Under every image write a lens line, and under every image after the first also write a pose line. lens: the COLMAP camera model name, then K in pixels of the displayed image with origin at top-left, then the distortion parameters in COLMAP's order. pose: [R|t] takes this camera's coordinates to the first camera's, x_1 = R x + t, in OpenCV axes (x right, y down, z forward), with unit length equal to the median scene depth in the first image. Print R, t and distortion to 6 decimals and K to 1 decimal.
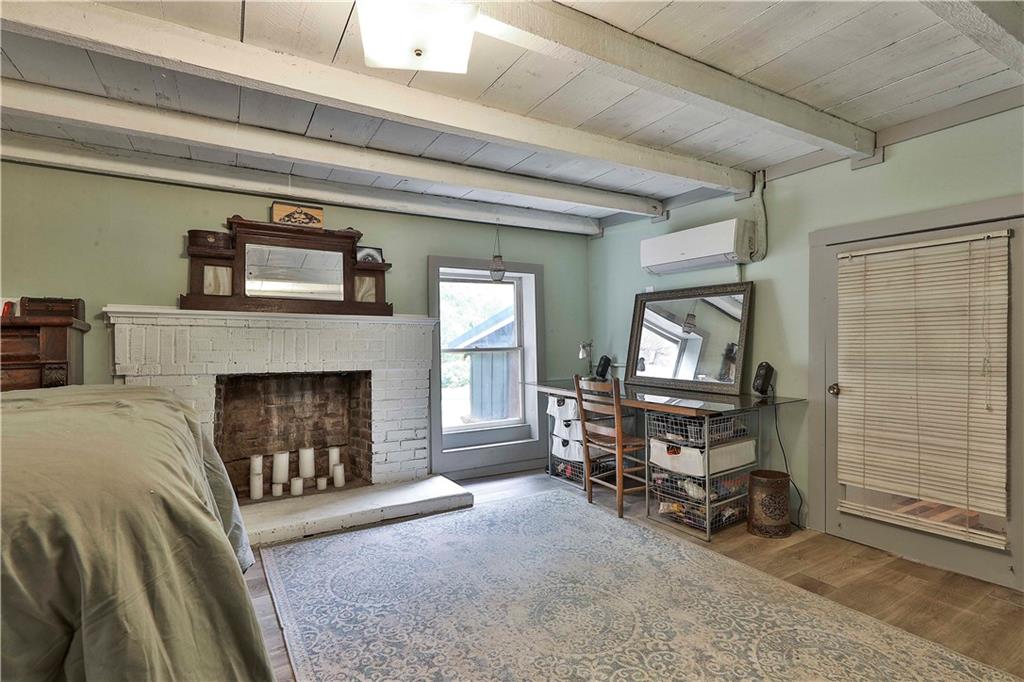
lens RADIAL K [[493.5, 0, 509.1], [0, 493.5, 346.9], [0, 0, 1]] dist [-0.002812, -0.000013]
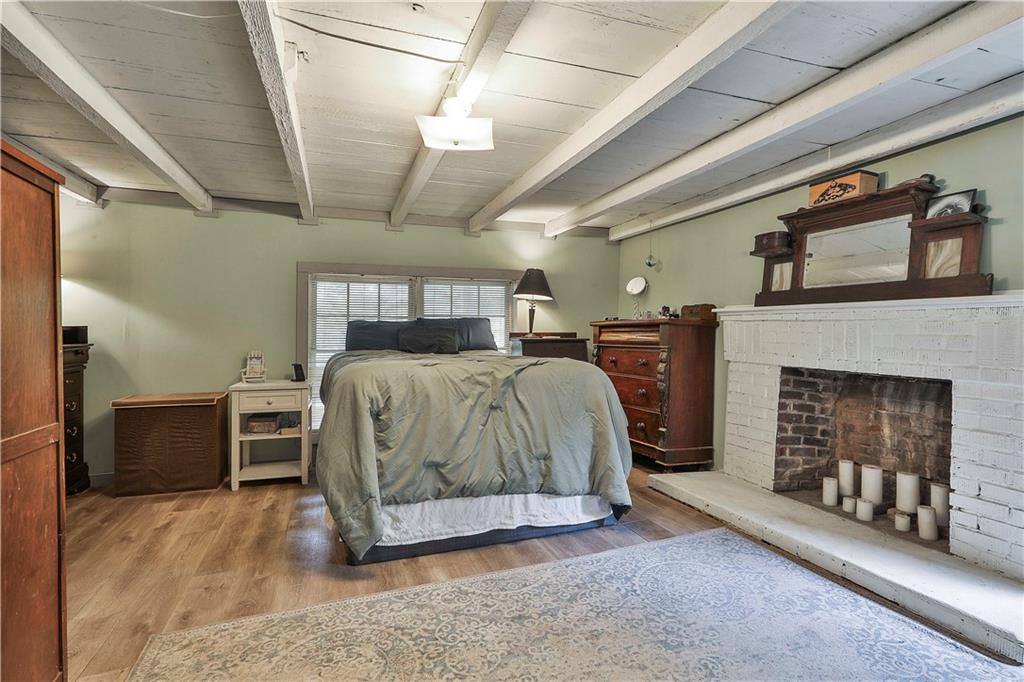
lens RADIAL K [[493.5, 0, 509.0], [0, 493.5, 334.2], [0, 0, 1]] dist [-0.002812, -0.000013]
pose [[-0.188795, 0.006801, -0.981993, 0.515117], [-0.012566, 0.999877, 0.009341, -0.013410], [0.981936, 0.014103, -0.188686, 0.587753]]
